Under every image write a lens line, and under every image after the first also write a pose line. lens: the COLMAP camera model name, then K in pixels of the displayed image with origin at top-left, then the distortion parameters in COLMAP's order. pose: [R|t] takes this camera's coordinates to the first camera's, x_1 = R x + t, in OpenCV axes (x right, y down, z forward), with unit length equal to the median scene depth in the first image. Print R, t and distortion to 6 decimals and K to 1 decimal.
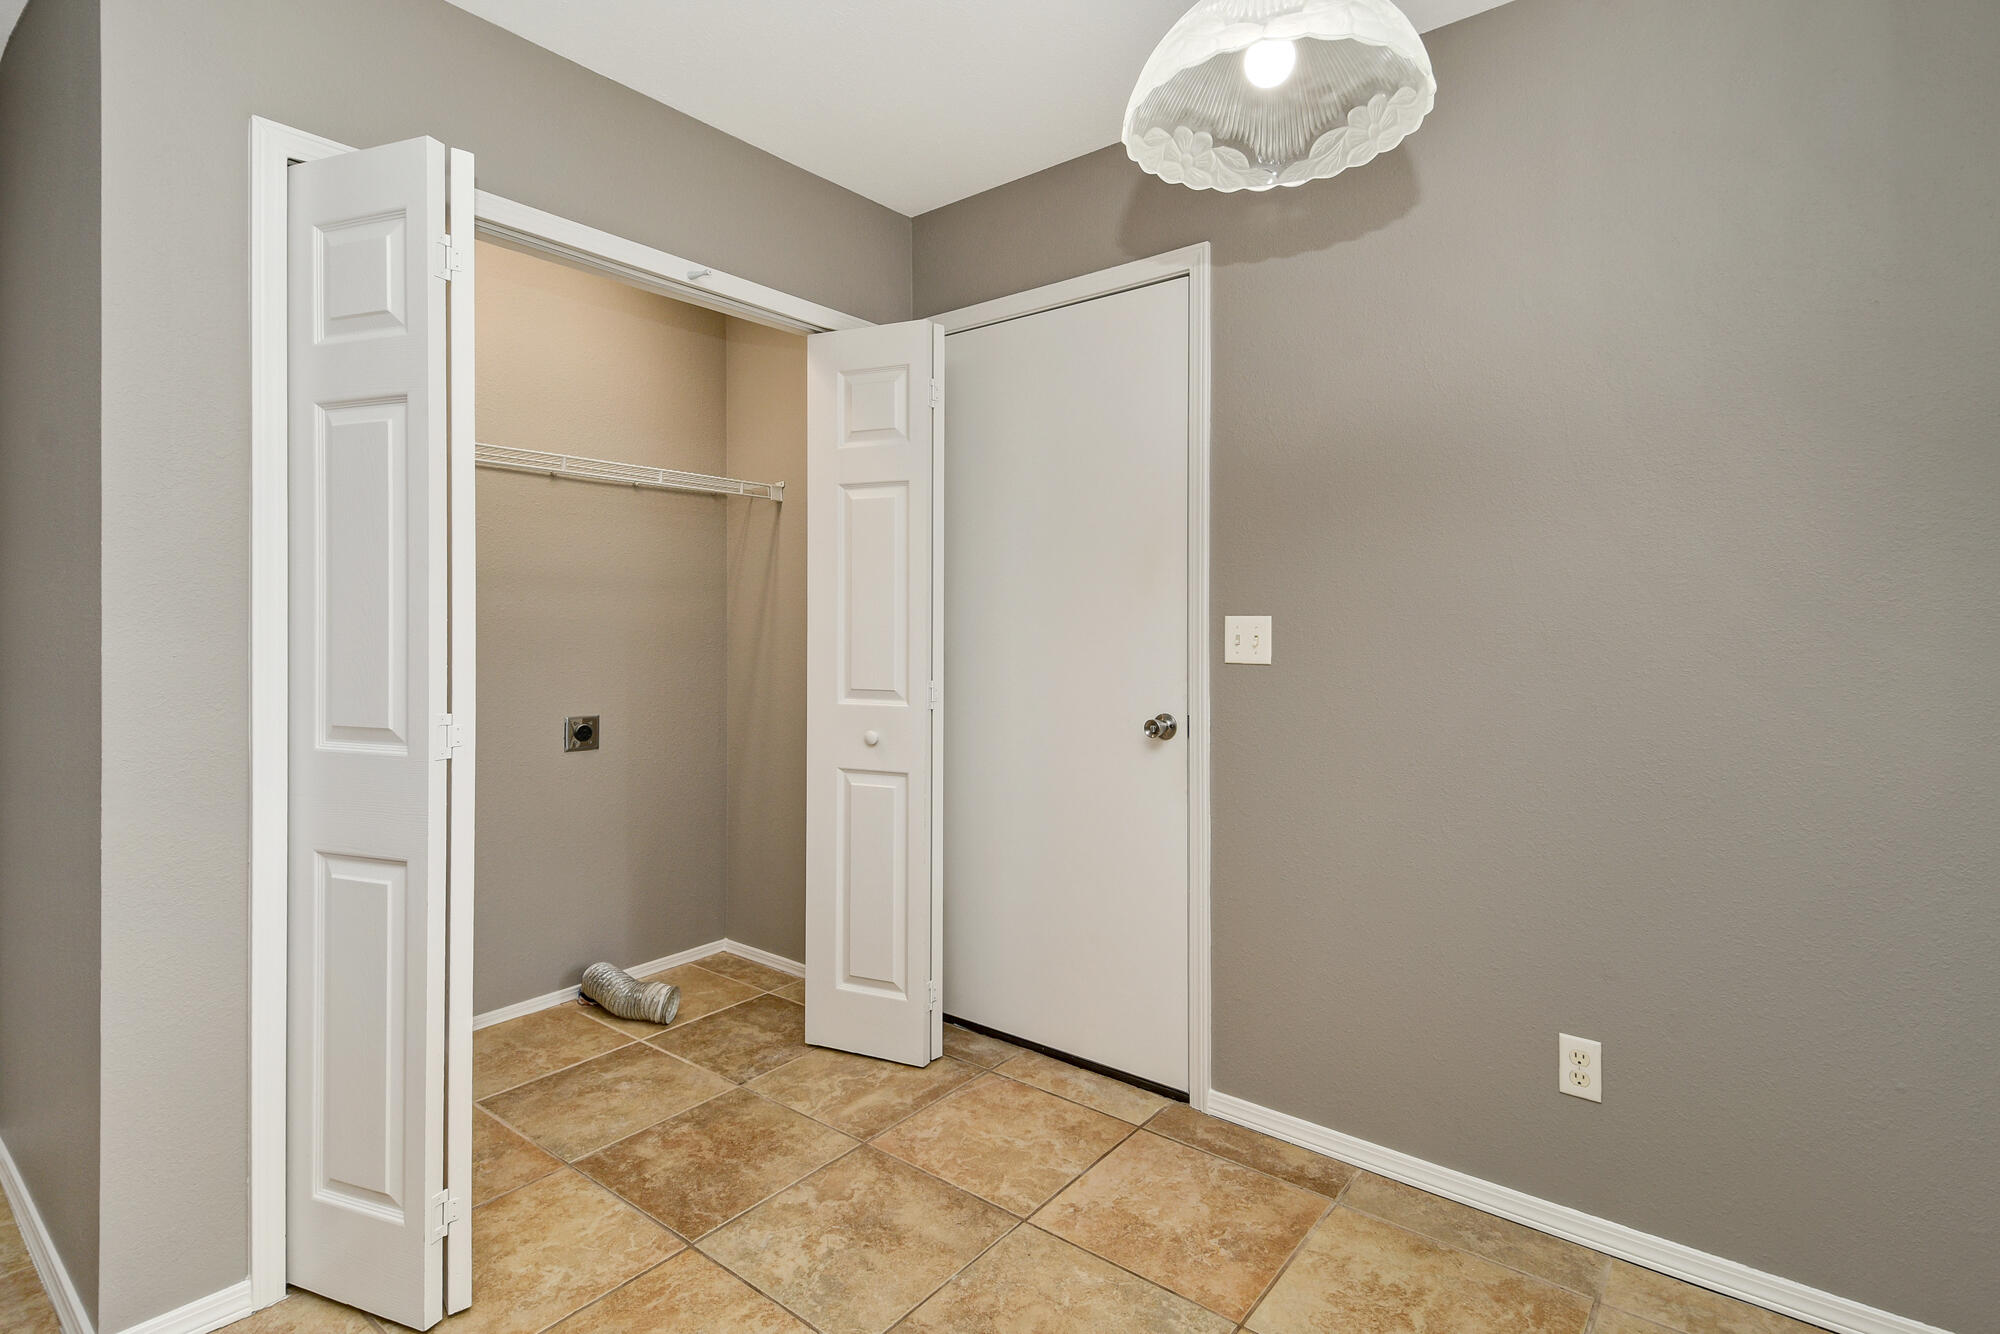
lens RADIAL K [[958.5, 0, 985.3], [0, 958.5, 641.9], [0, 0, 1]] dist [0.009874, -0.003981]
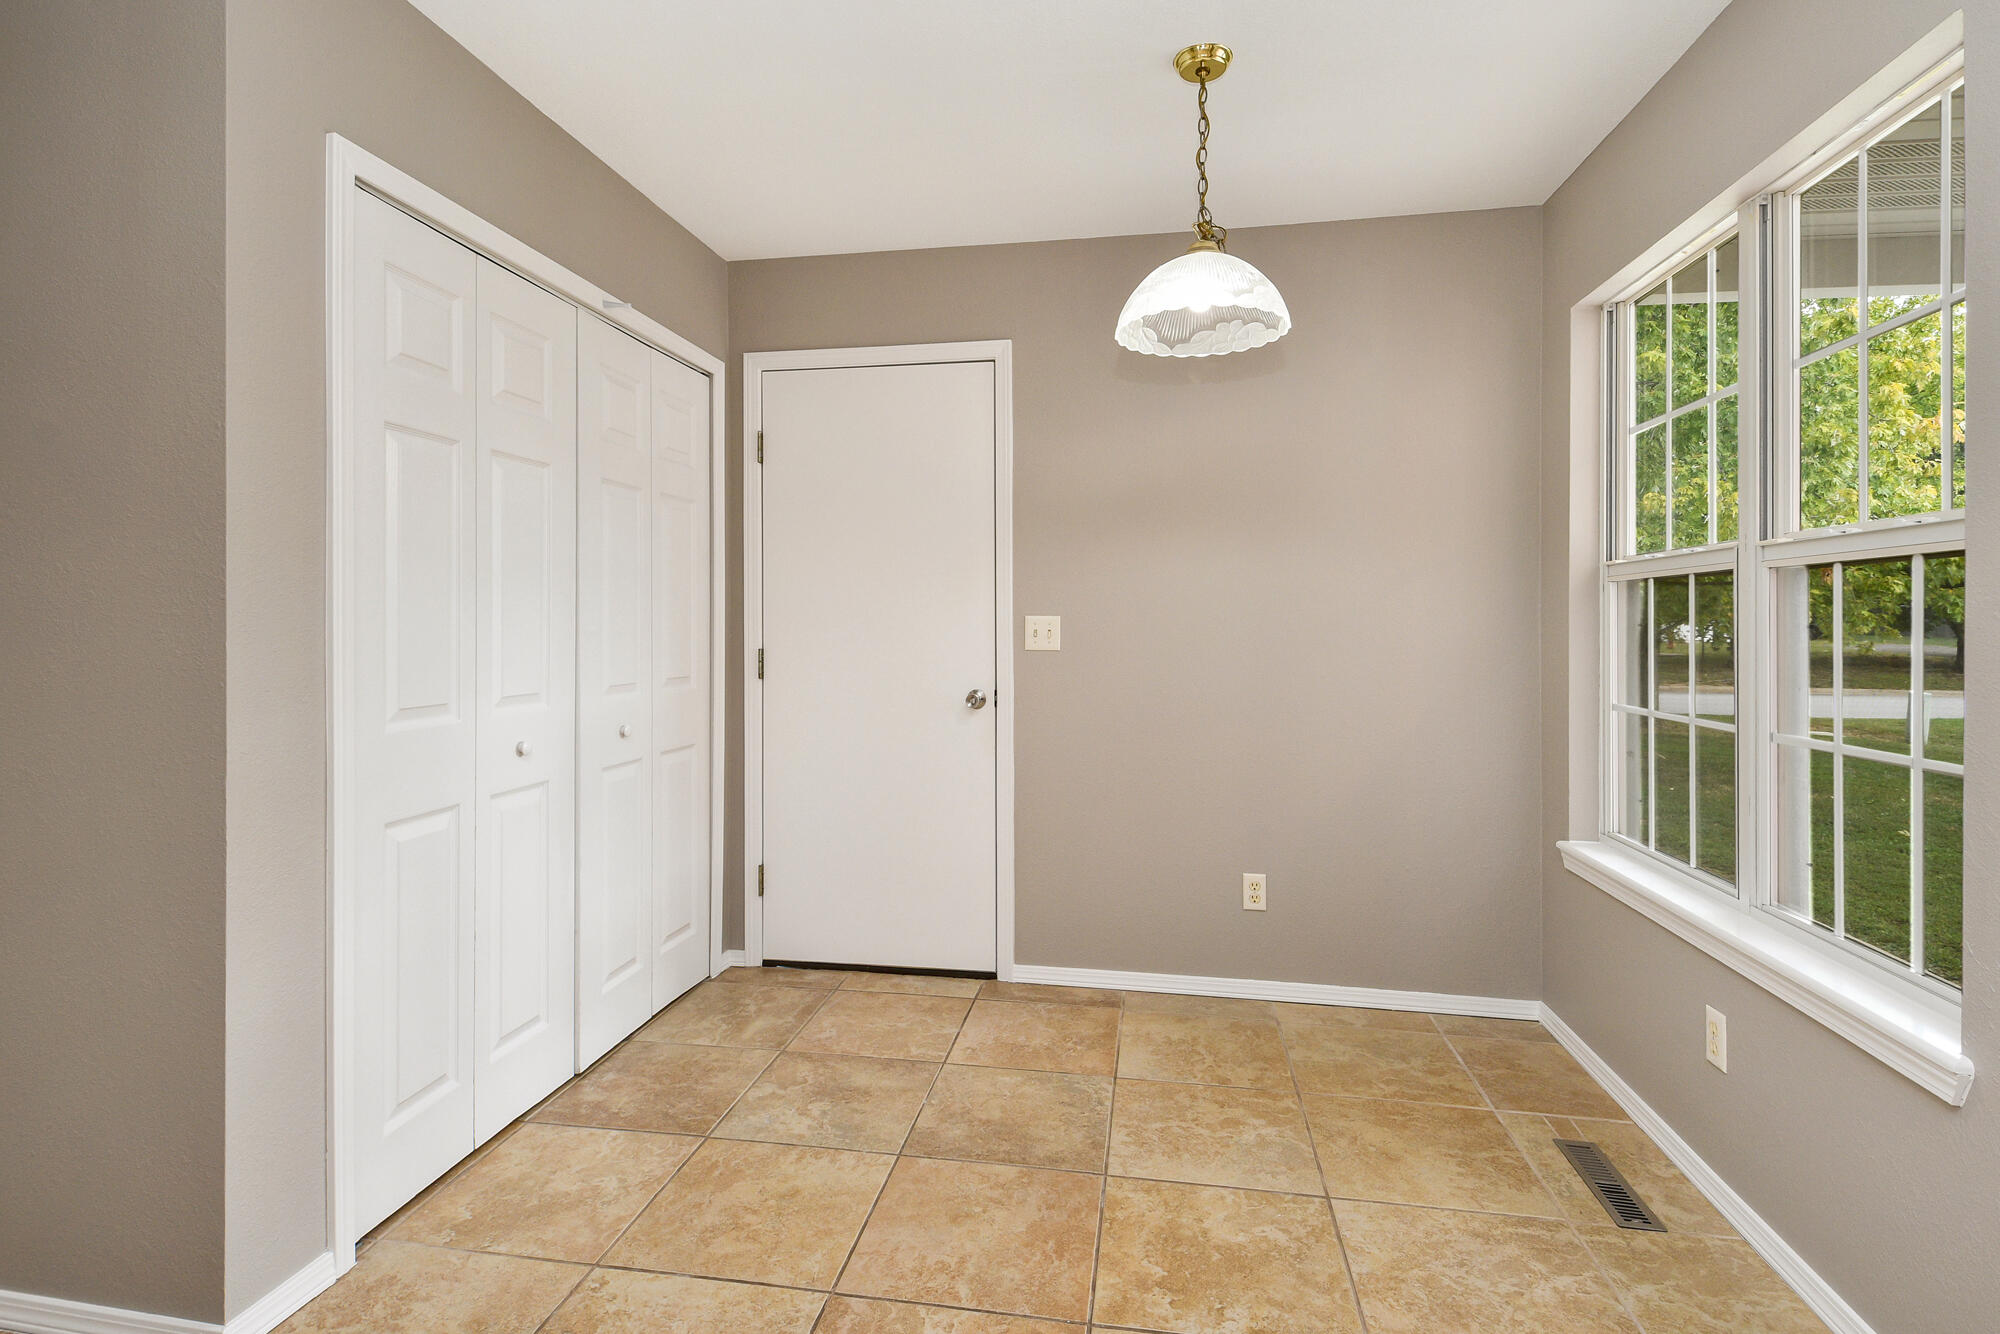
lens RADIAL K [[958.5, 0, 984.8], [0, 958.5, 643.2], [0, 0, 1]] dist [0.009874, -0.003981]
pose [[0.878165, -0.007752, 0.478295, -0.507217], [0.008521, 0.999964, 0.000563, 0.012249], [-0.478282, 0.003581, 0.878199, -0.195761]]
